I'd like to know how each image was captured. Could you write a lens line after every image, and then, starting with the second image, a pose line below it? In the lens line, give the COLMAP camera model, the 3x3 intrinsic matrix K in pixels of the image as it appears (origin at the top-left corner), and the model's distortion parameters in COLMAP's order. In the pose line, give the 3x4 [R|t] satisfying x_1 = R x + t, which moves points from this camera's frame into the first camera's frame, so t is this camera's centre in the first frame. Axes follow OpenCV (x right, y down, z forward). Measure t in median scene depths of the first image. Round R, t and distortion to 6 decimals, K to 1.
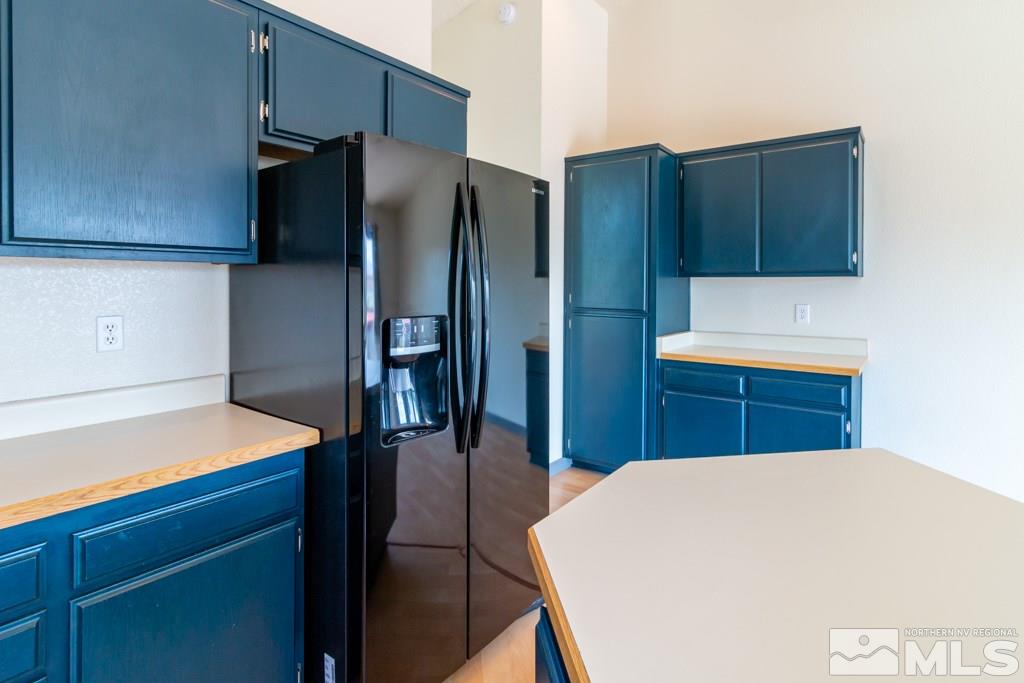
lens RADIAL K [[507.3, 0, 512.9], [0, 507.3, 287.8], [0, 0, 1]] dist [-0.002062, -0.000238]
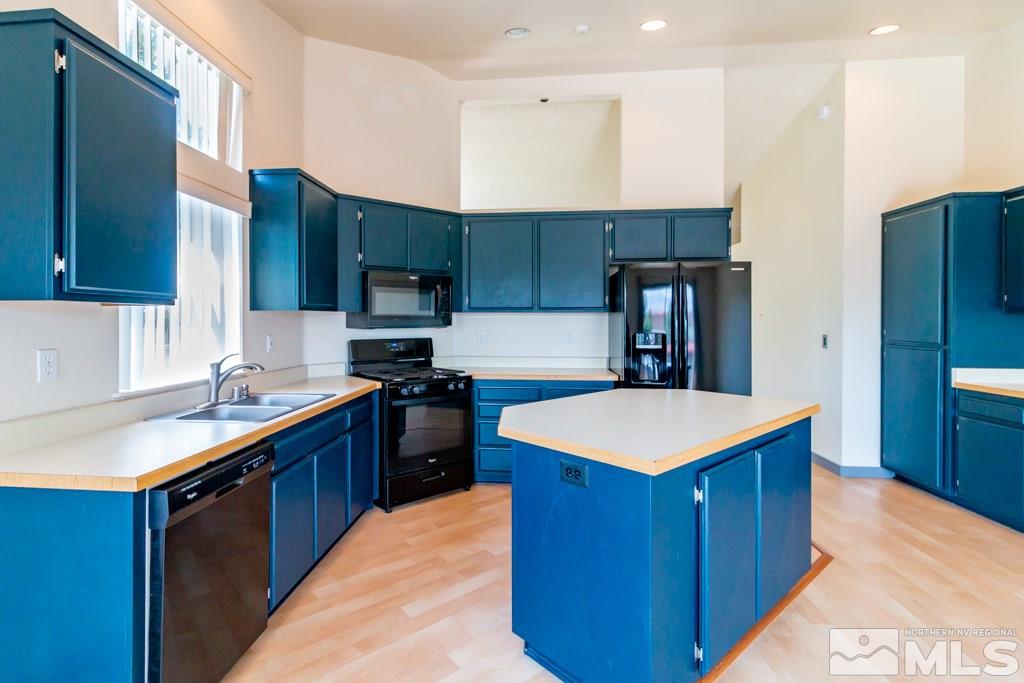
lens RADIAL K [[498.2, 0, 499.0], [0, 498.2, 322.0], [0, 0, 1]] dist [-0.000632, 0.000178]
pose [[0.542268, 0.000591, -0.840205, 1.308541], [-0.005294, 0.999982, -0.002714, 0.010419], [0.840189, 0.005920, 0.542261, -0.831584]]
